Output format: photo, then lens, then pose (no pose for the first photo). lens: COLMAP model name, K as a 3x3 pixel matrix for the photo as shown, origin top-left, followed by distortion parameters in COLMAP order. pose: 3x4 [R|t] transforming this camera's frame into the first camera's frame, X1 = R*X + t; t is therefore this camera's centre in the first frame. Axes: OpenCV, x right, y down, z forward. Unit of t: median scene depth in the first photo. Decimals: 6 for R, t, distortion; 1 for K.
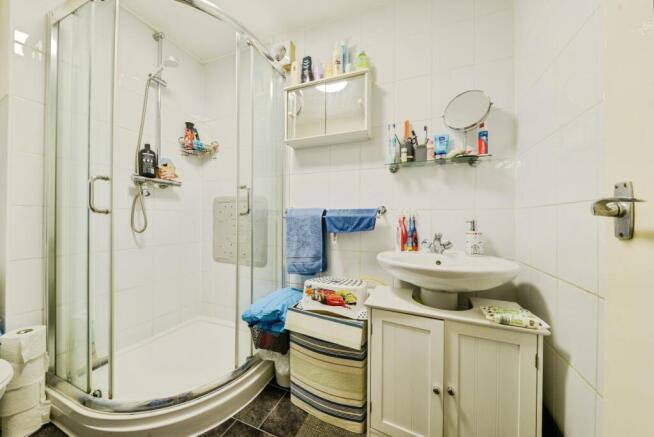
lens RADIAL K [[228.2, 0, 327.0], [0, 228.2, 218.5], [0, 0, 1]] dist [0.002637, -0.005706]
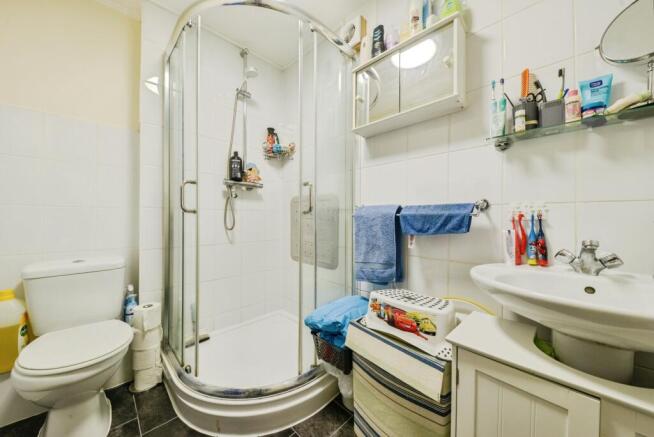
lens RADIAL K [[228.2, 0, 327.0], [0, 228.2, 218.5], [0, 0, 1]] dist [0.002637, -0.005706]
pose [[0.918592, -0.000928, -0.395206, 0.079650], [0.000691, 0.999999, -0.000743, 0.005854], [0.395206, 0.000410, 0.918592, 0.162795]]
